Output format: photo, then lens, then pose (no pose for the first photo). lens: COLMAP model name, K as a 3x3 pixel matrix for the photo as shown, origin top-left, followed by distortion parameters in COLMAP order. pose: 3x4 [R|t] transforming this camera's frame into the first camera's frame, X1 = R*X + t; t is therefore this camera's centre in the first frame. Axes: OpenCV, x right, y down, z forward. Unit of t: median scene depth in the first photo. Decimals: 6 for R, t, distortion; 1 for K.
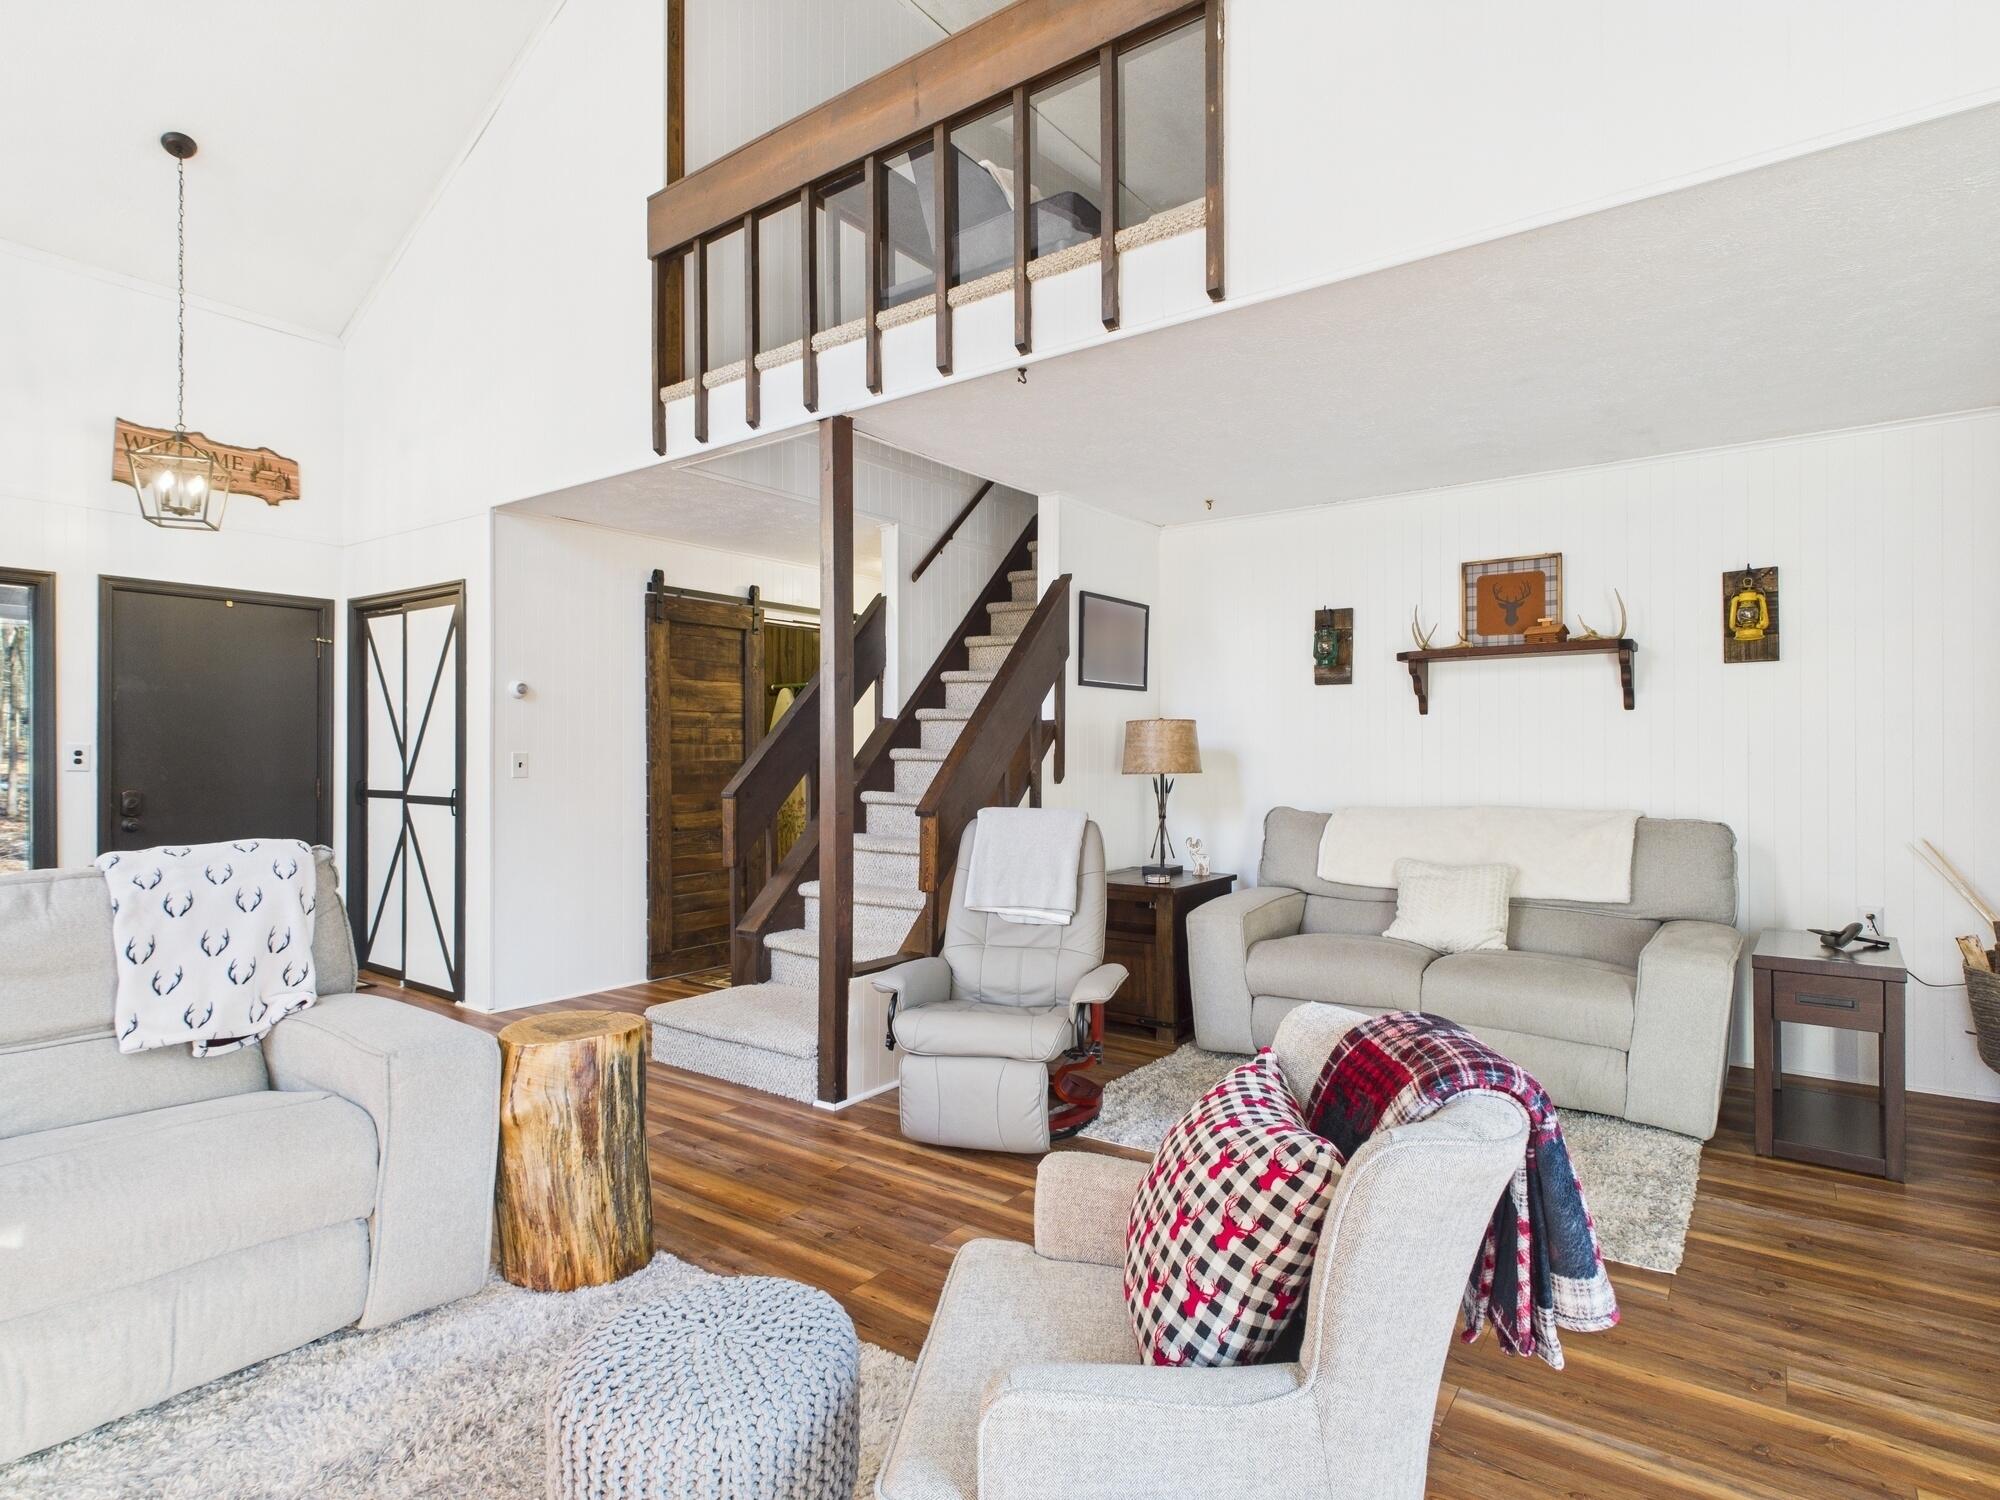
lens RADIAL K [[1052.6, 0, 1001.8], [0, 1052.6, 755.7], [0, 0, 1]] dist [0.002126, -0.000527]
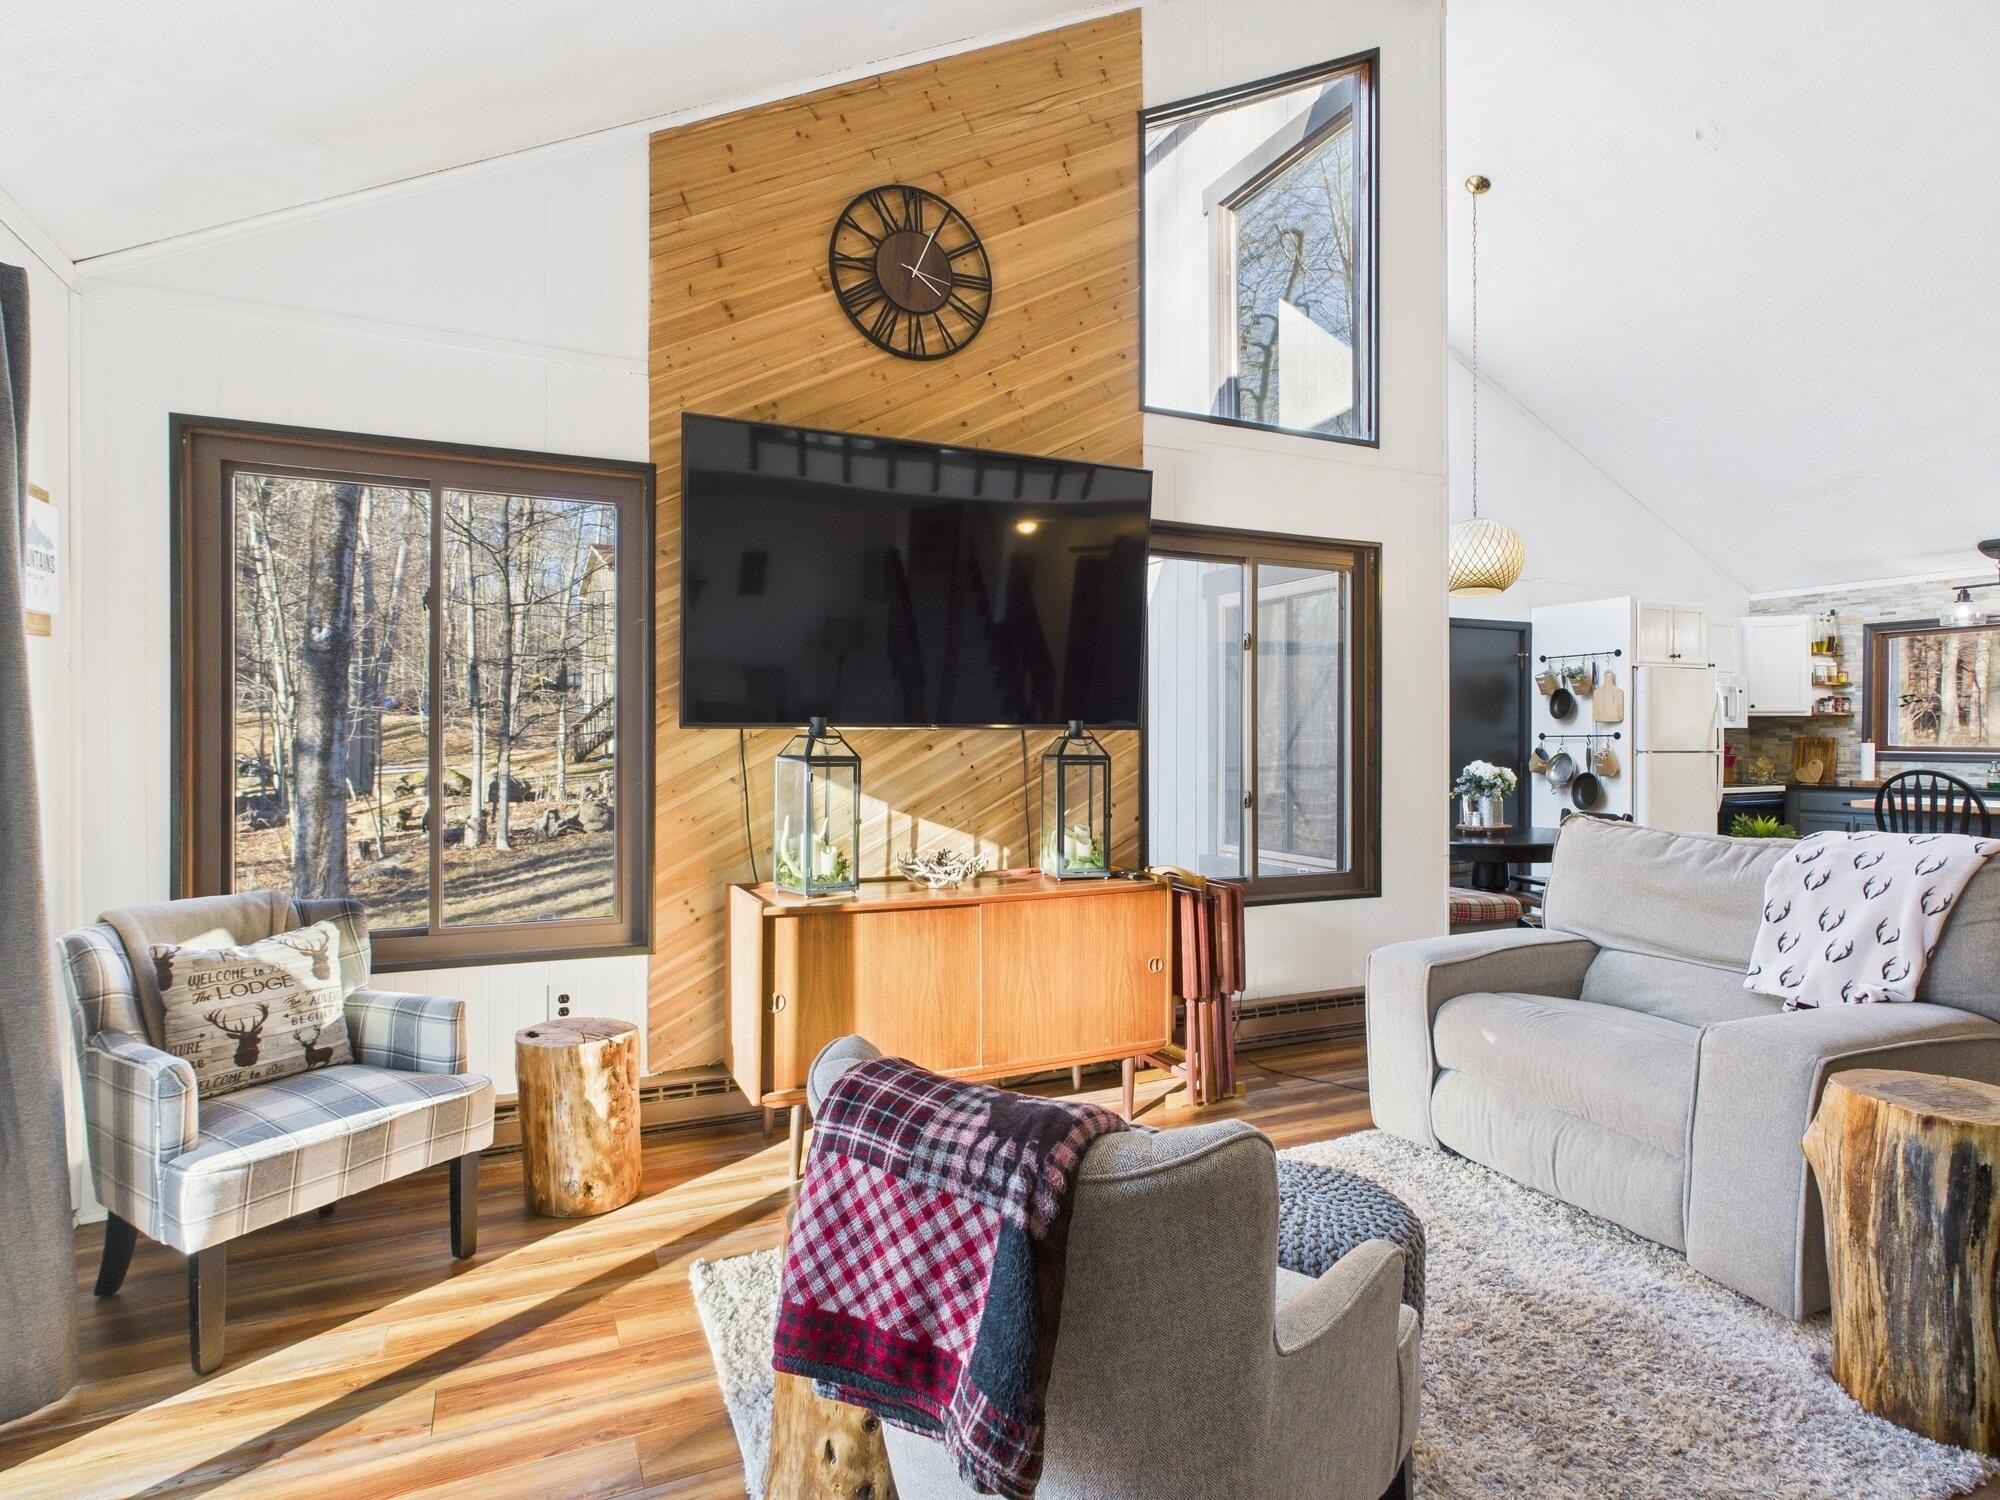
lens RADIAL K [[1052.6, 0, 1001.8], [0, 1052.6, 755.7], [0, 0, 1]] dist [0.002126, -0.000527]
pose [[-0.482717, 0.008027, -0.875739, 0.386502], [-0.000514, 0.999955, 0.009449, -0.000709], [0.875776, 0.005011, -0.482692, 0.489391]]
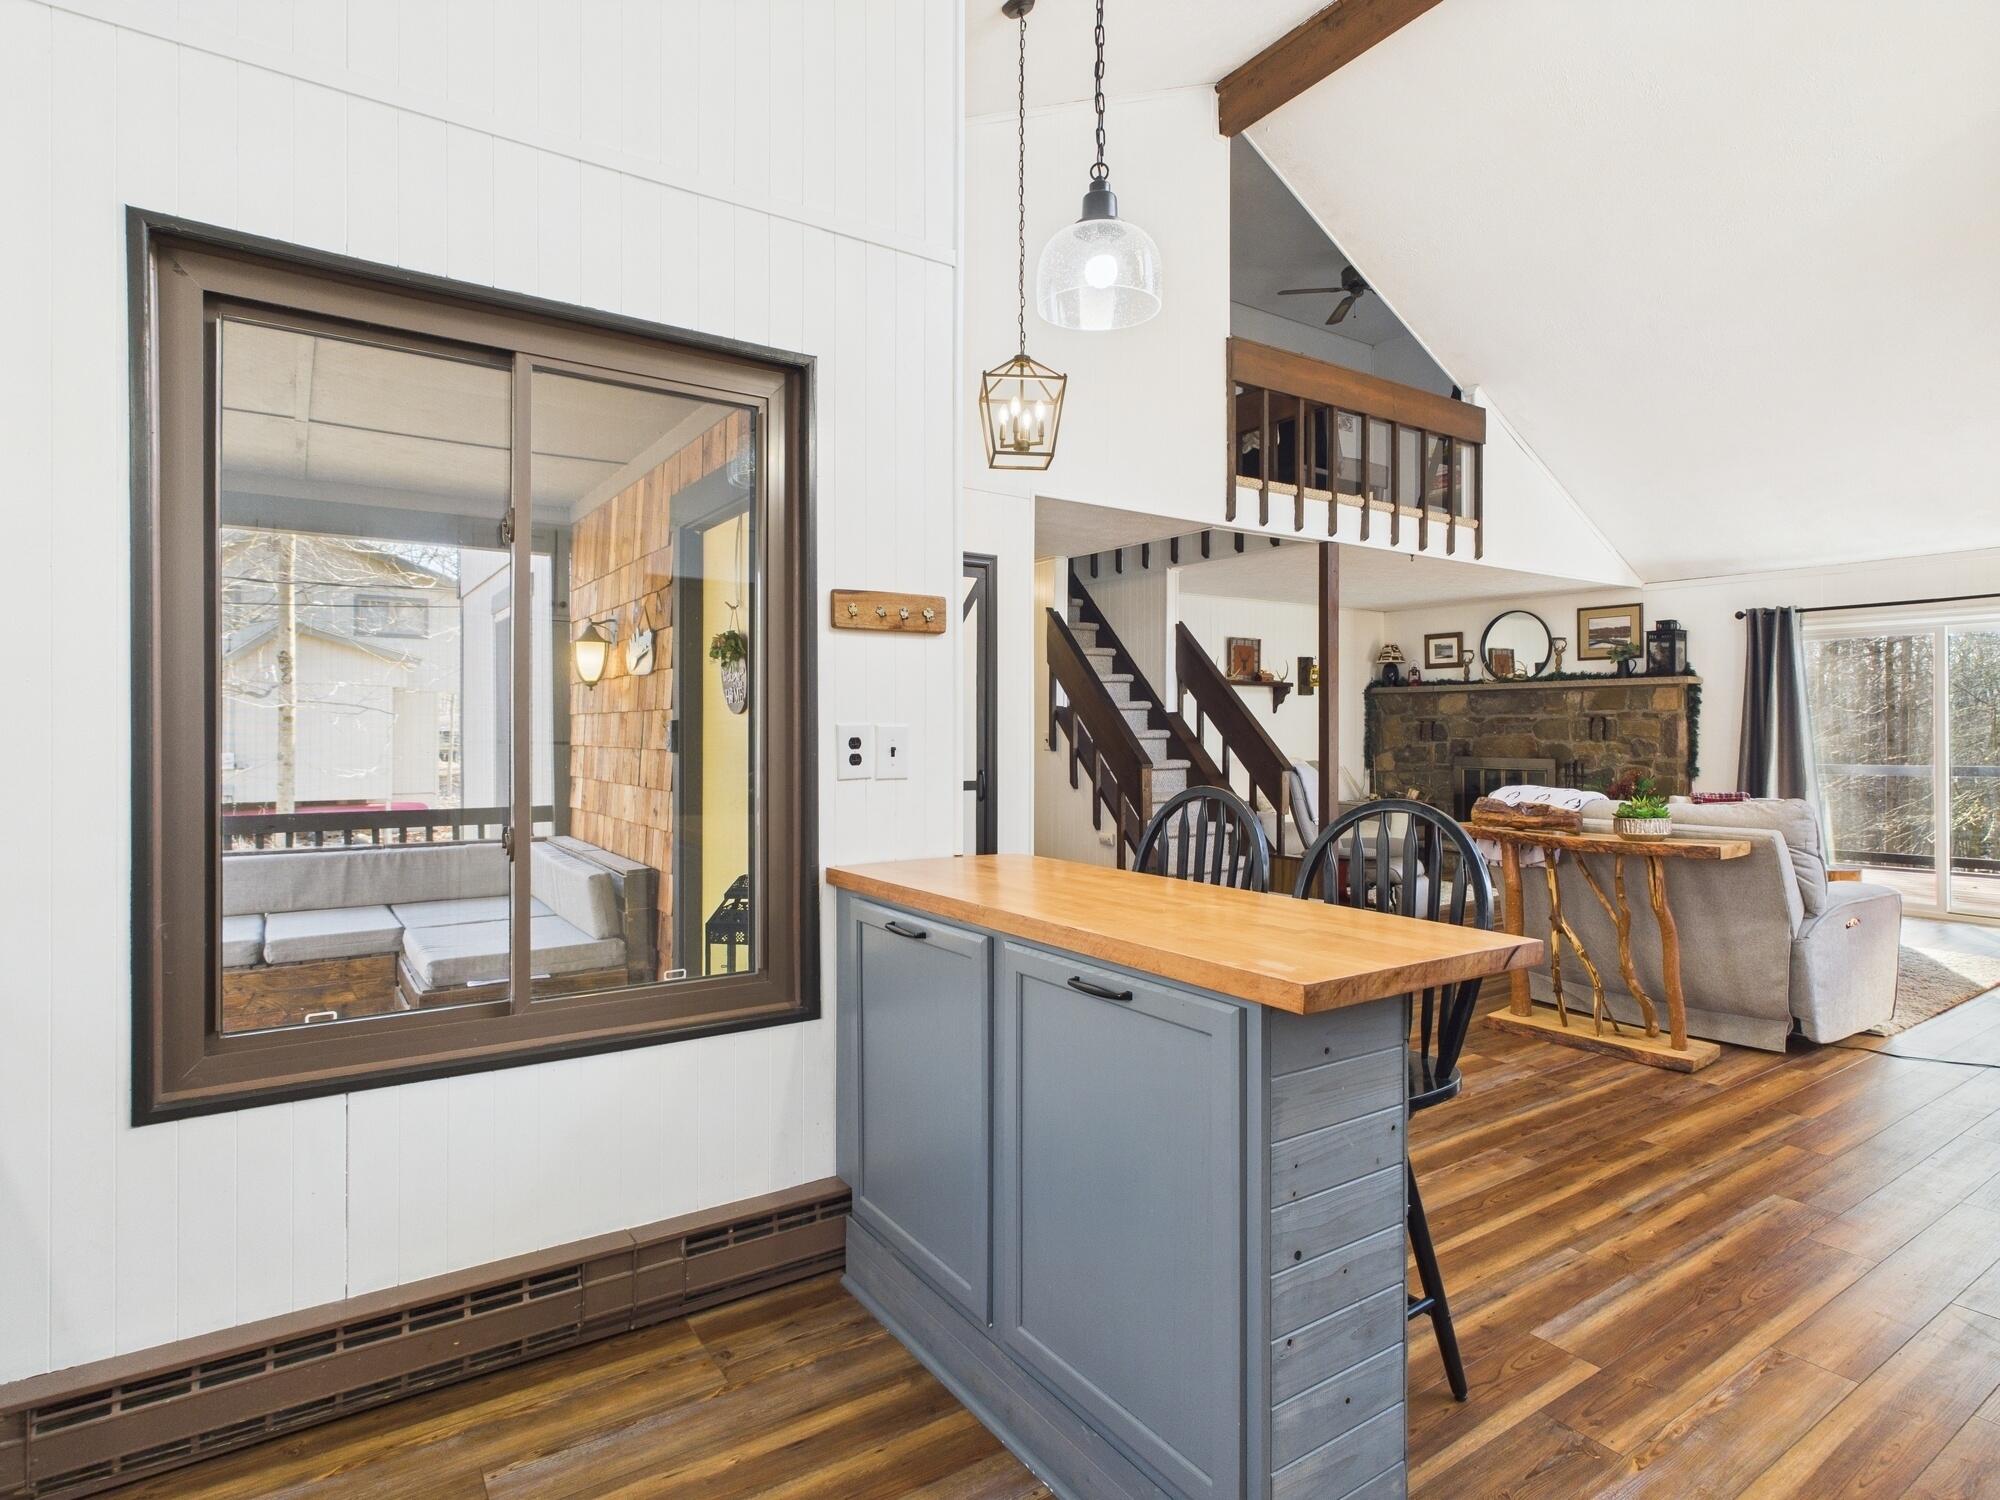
lens RADIAL K [[1049.7, 0, 999.6], [0, 1049.7, 726.9], [0, 0, 1]] dist [0.000956, -0.000064]
pose [[0.341590, 0.003958, 0.939841, -1.811719], [0.000052, 0.999991, -0.004230, -0.006168], [-0.939849, 0.001494, 0.341587, 0.840780]]
